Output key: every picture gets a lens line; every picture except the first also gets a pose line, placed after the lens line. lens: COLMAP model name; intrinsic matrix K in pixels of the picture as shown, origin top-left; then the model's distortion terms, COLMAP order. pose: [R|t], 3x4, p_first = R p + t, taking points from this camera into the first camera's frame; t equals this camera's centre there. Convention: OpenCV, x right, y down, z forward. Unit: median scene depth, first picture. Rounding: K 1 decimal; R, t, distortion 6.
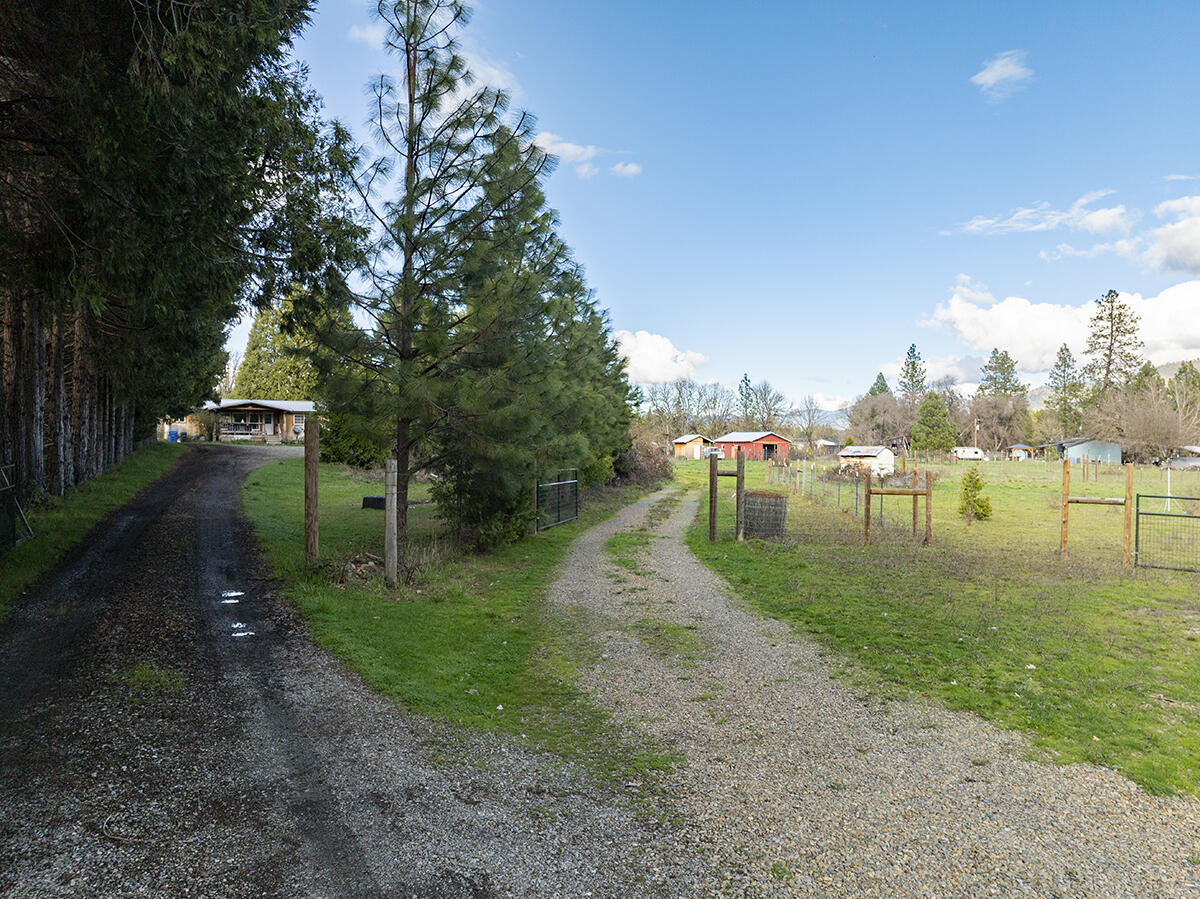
lens RADIAL K [[833.9, 0, 594.0], [0, 833.9, 448.4], [0, 0, 1]] dist [-0.051535, 0.010015]
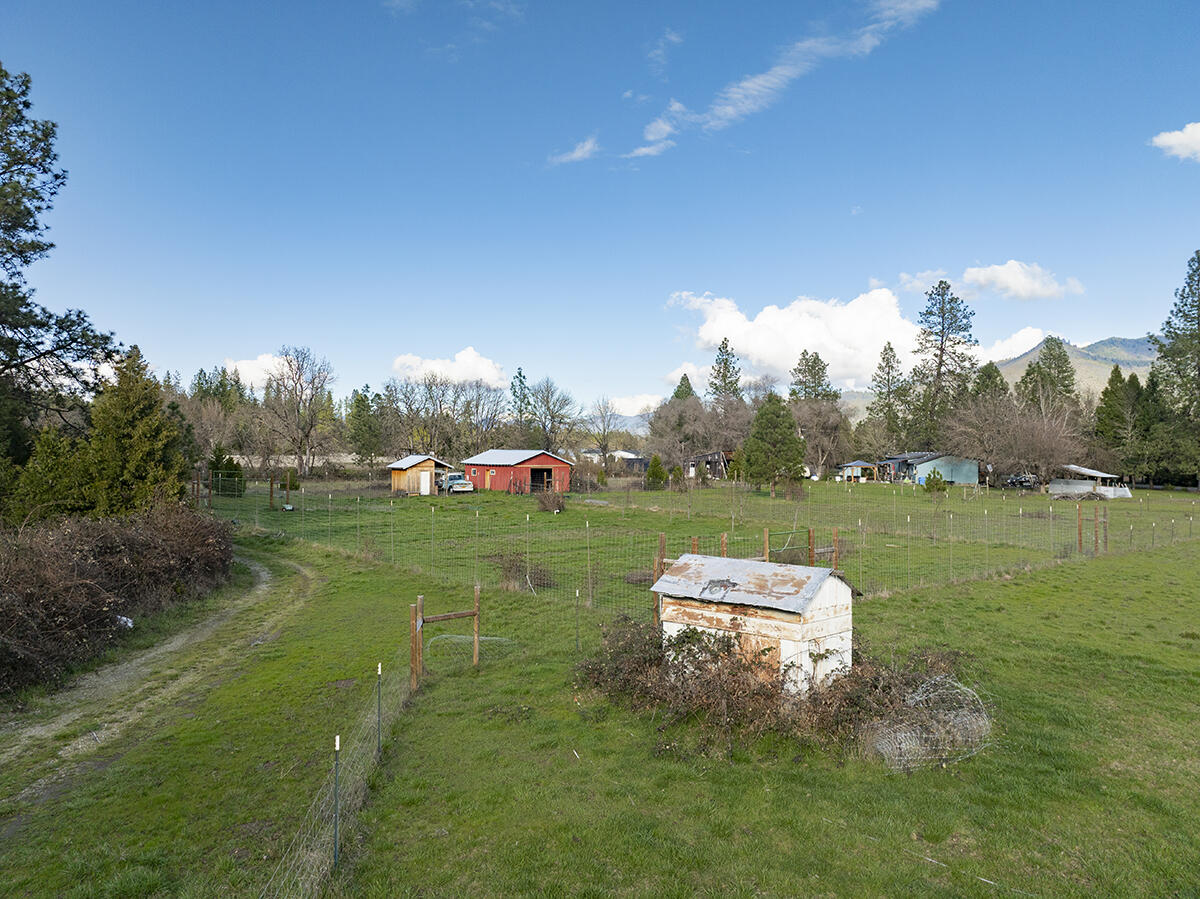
lens RADIAL K [[845.5, 0, 595.7], [0, 845.5, 450.5], [0, 0, 1]] dist [-0.034462, 0.000417]
pose [[0.972060, -0.002792, 0.234714, 0.714516], [0.003608, 0.999989, -0.003049, -0.130956], [-0.234703, 0.003811, 0.972060, 2.491921]]
